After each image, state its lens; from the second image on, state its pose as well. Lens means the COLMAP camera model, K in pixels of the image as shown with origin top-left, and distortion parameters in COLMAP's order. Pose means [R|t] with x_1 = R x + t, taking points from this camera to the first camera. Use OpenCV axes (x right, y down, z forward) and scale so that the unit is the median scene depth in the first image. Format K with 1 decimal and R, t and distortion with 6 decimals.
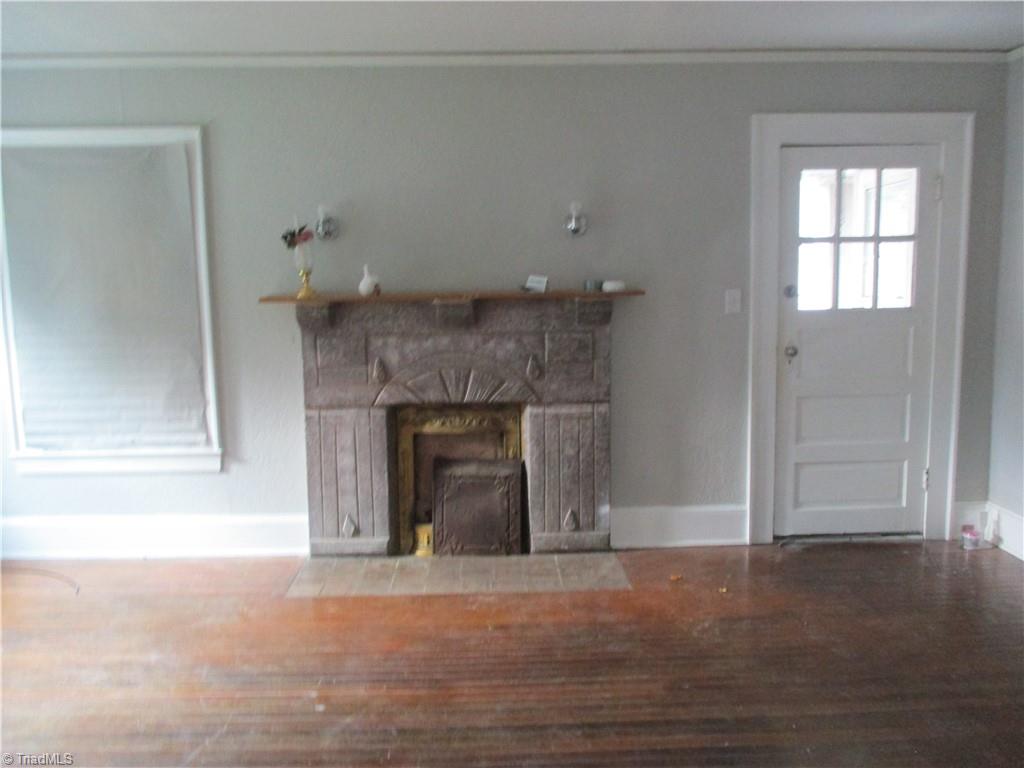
lens RADIAL K [[854.8, 0, 506.6], [0, 854.8, 389.0], [0, 0, 1]] dist [-0.031809, 0.027724]
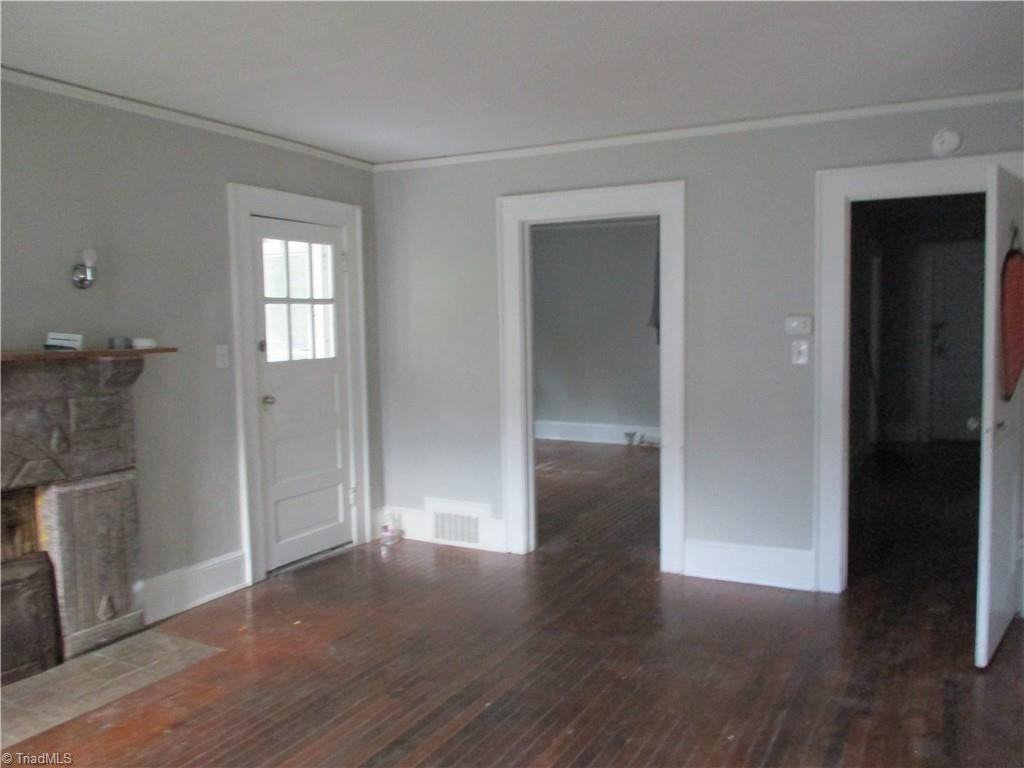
lens RADIAL K [[854.8, 0, 503.7], [0, 854.8, 389.6], [0, 0, 1]] dist [-0.031809, 0.027724]
pose [[0.493688, -0.057899, 0.867709, -0.477448], [0.115766, 0.993276, 0.000411, -0.023356], [-0.861899, 0.100248, 0.497072, 0.190518]]
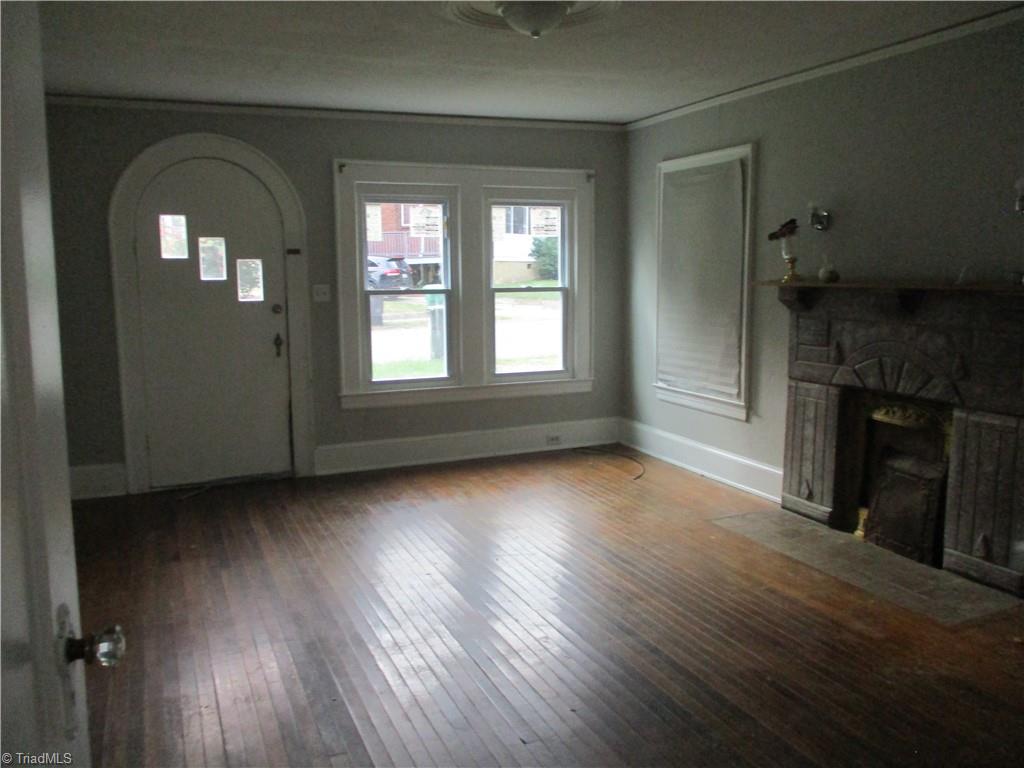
lens RADIAL K [[854.8, 0, 521.5], [0, 854.8, 385.7], [0, 0, 1]] dist [-0.031809, 0.027724]
pose [[0.376873, 0.137099, -0.916063, 0.679064], [-0.117215, 0.988094, 0.099656, -0.039883], [0.918818, 0.069819, 0.388456, 0.221777]]
